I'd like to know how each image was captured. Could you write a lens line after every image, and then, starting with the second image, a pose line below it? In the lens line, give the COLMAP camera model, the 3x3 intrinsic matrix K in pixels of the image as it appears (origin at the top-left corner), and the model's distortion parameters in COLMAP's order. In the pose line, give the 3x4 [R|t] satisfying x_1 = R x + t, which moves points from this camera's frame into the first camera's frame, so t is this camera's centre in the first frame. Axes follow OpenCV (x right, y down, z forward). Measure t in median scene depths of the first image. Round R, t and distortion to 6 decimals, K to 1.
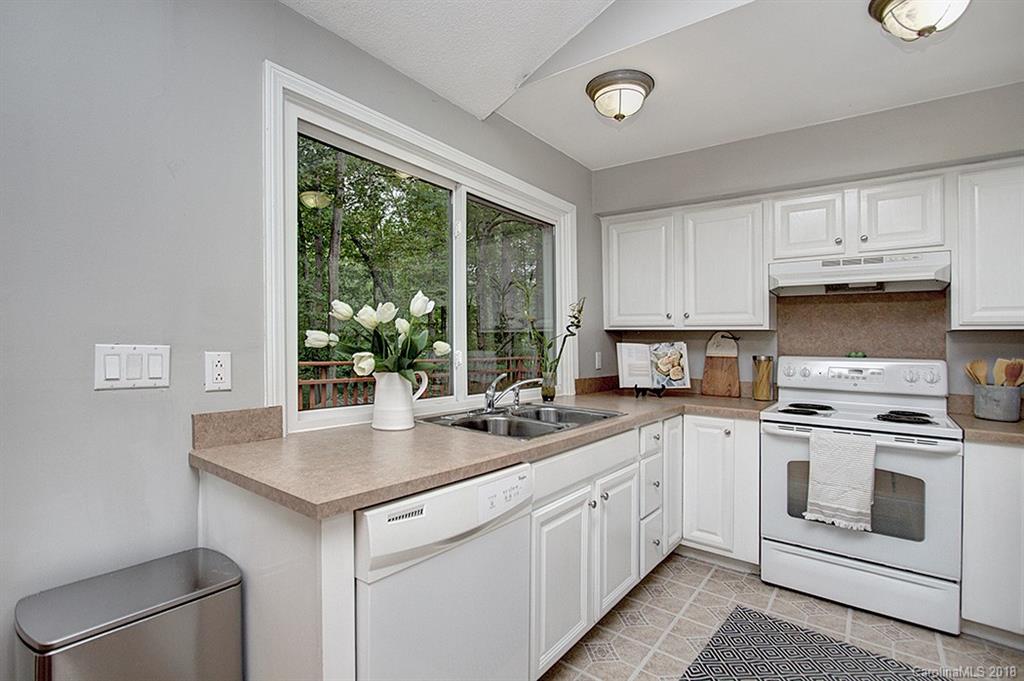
lens RADIAL K [[472.0, 0, 513.5], [0, 472.0, 337.0], [0, 0, 1]] dist [0.003051, 0.000224]
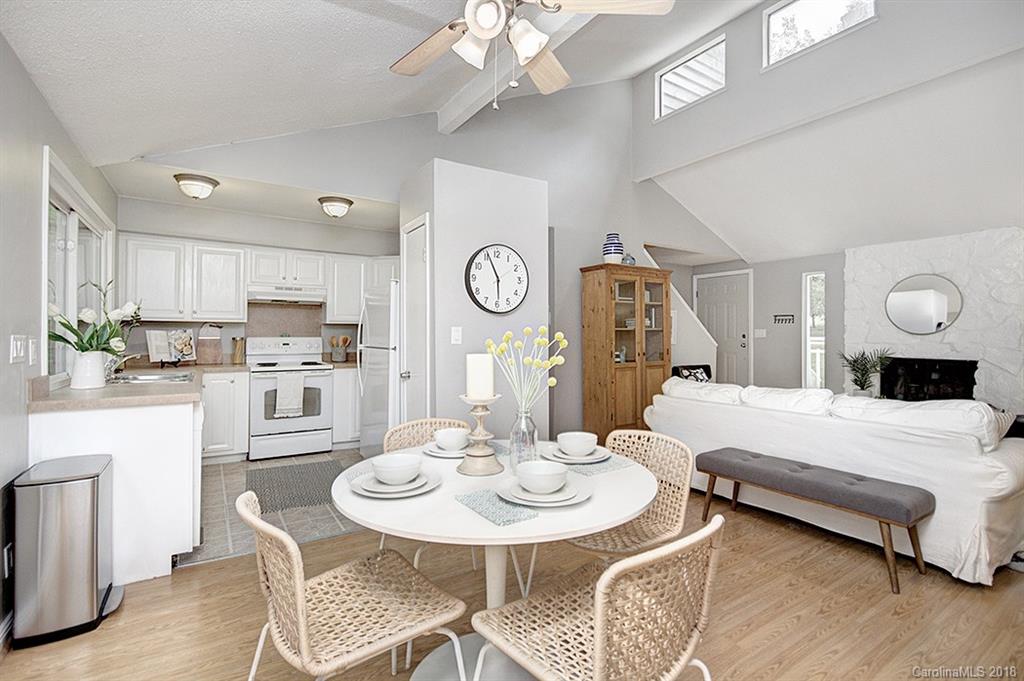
lens RADIAL K [[472.0, 0, 507.1], [0, 472.0, 331.6], [0, 0, 1]] dist [0.003051, 0.000224]
pose [[0.335134, -0.011308, 0.942102, -0.788755], [-0.006856, 0.999872, 0.014440, -0.012002], [-0.942145, -0.011298, 0.335014, -0.497703]]
